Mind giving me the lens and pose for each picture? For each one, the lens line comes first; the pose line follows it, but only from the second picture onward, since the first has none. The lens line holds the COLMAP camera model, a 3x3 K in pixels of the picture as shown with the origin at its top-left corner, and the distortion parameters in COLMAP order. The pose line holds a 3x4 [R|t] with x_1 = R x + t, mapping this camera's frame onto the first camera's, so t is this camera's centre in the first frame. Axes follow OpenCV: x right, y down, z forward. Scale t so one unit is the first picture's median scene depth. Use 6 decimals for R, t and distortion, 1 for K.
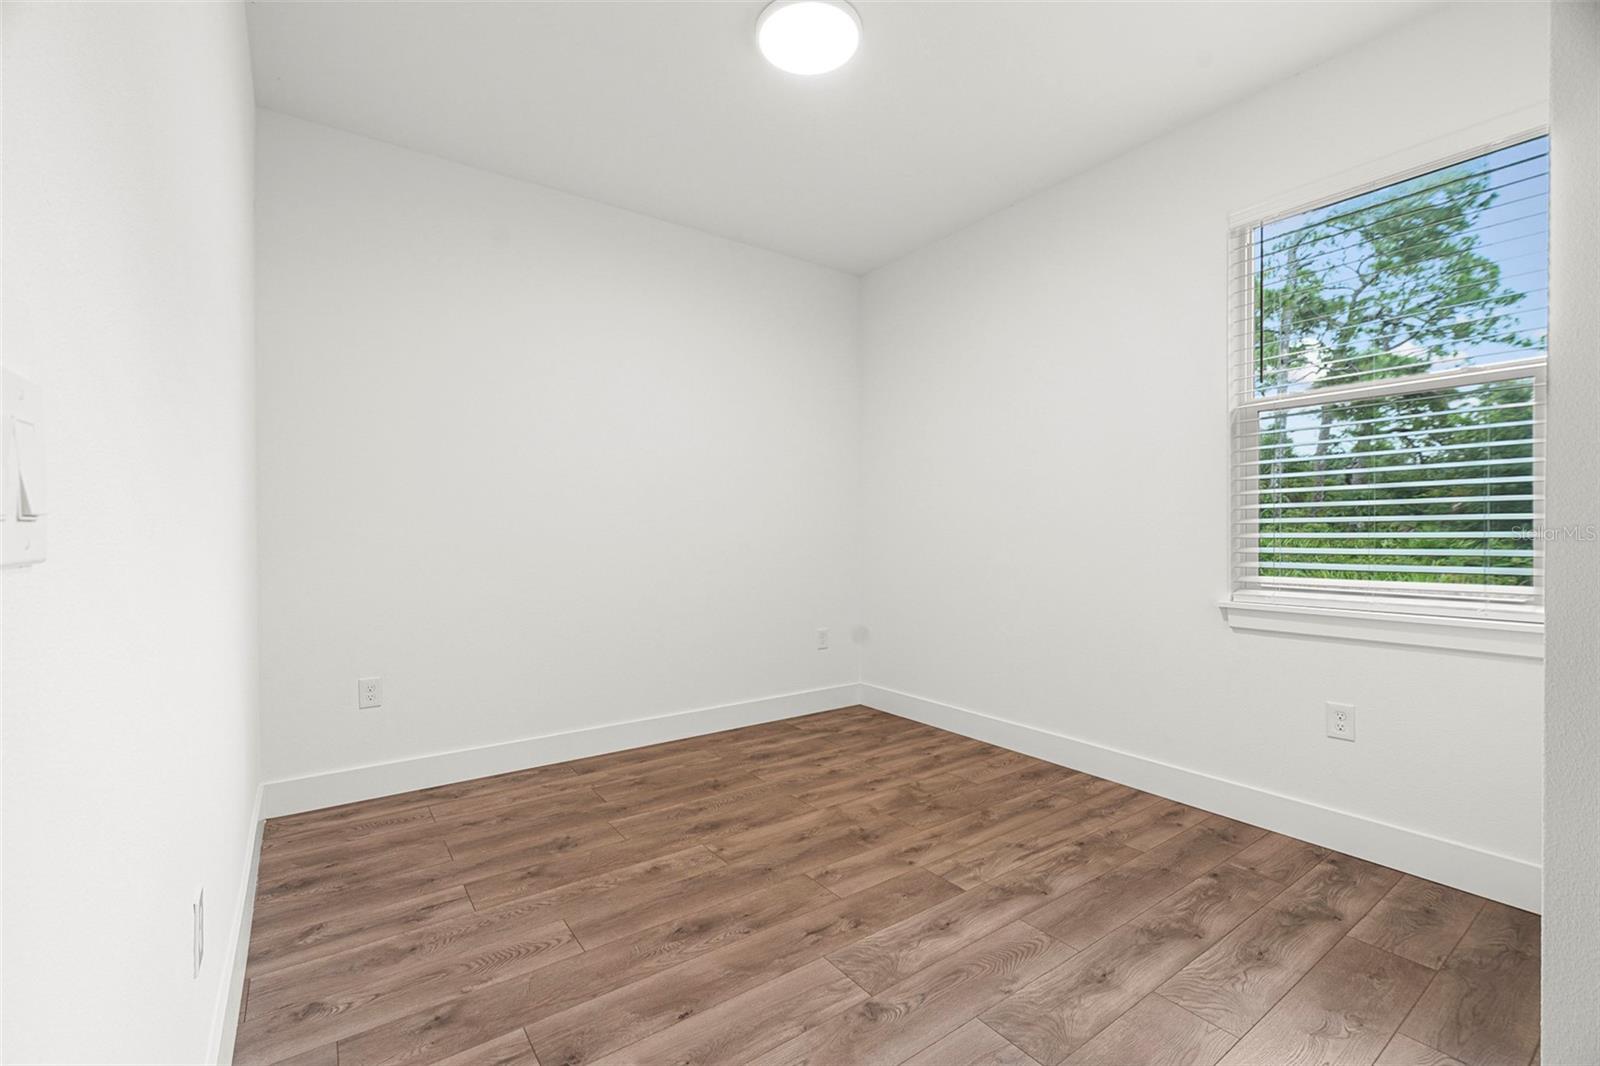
lens RADIAL K [[695.3, 0, 801.1], [0, 695.3, 521.3], [0, 0, 1]] dist [0.000905, 0.000521]
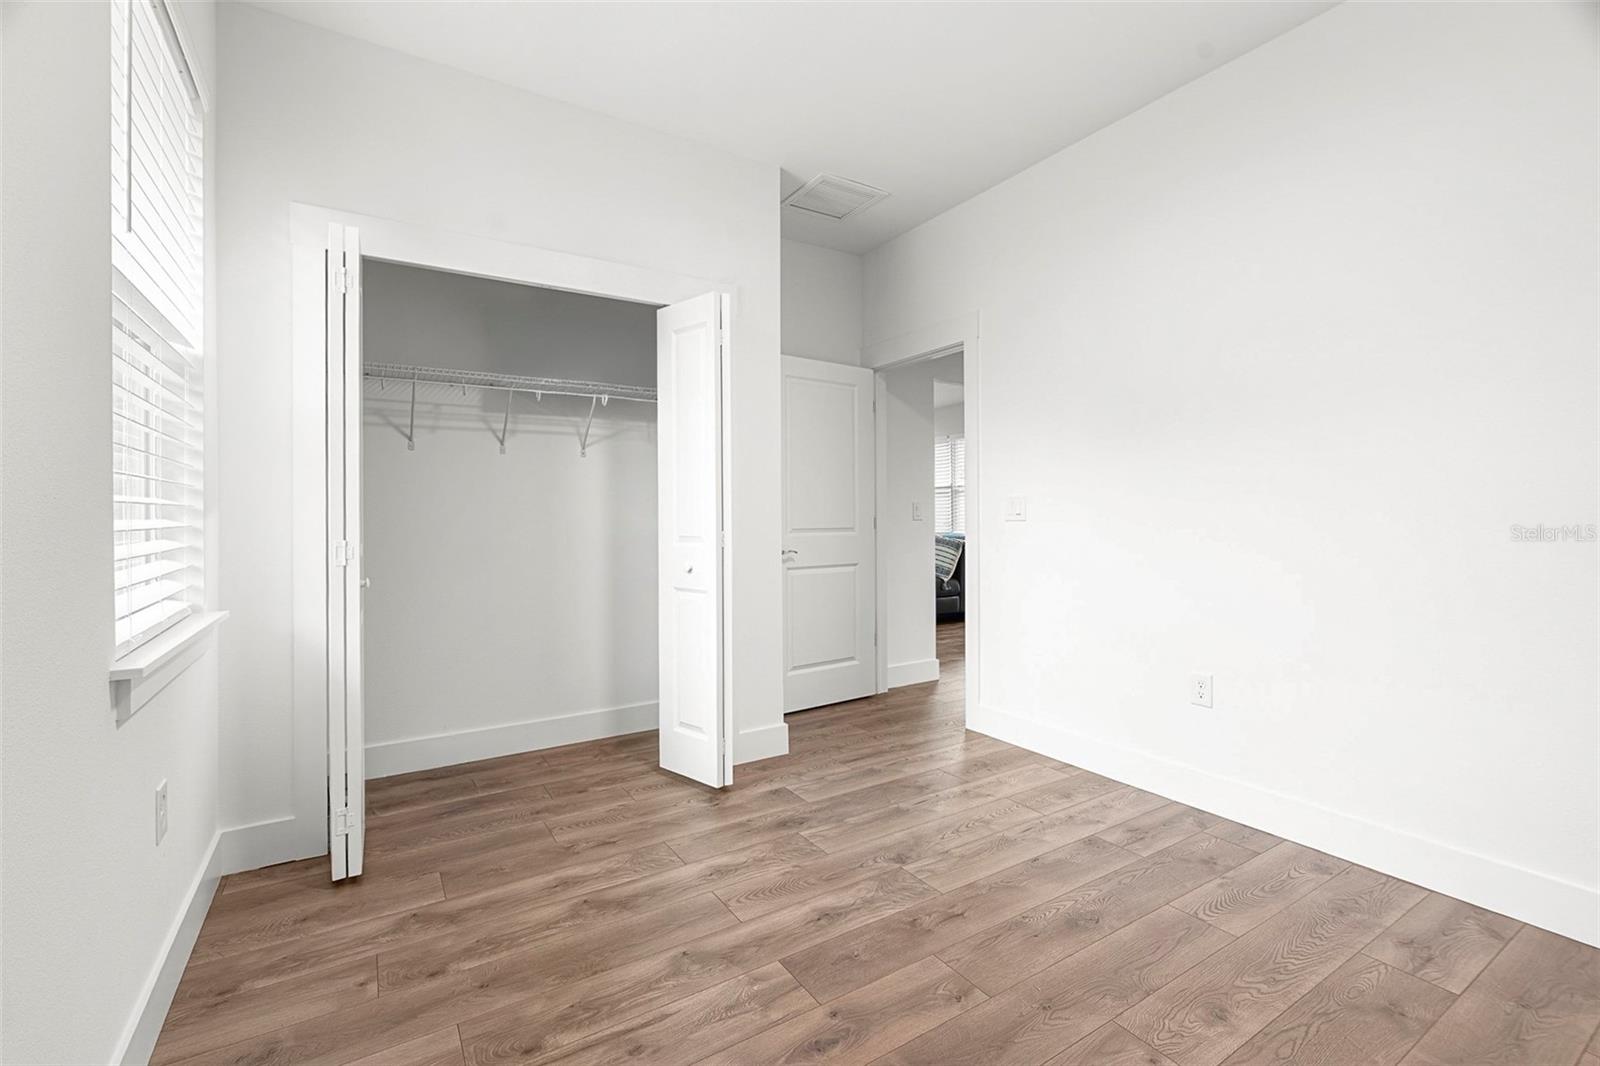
lens RADIAL K [[695.3, 0, 801.1], [0, 695.3, 521.3], [0, 0, 1]] dist [0.000905, 0.000521]
pose [[-0.997970, 0.003358, 0.063597, 0.167940], [0.002527, 0.999910, -0.013149, 0.035247], [-0.063636, -0.012962, -0.997889, 1.927086]]
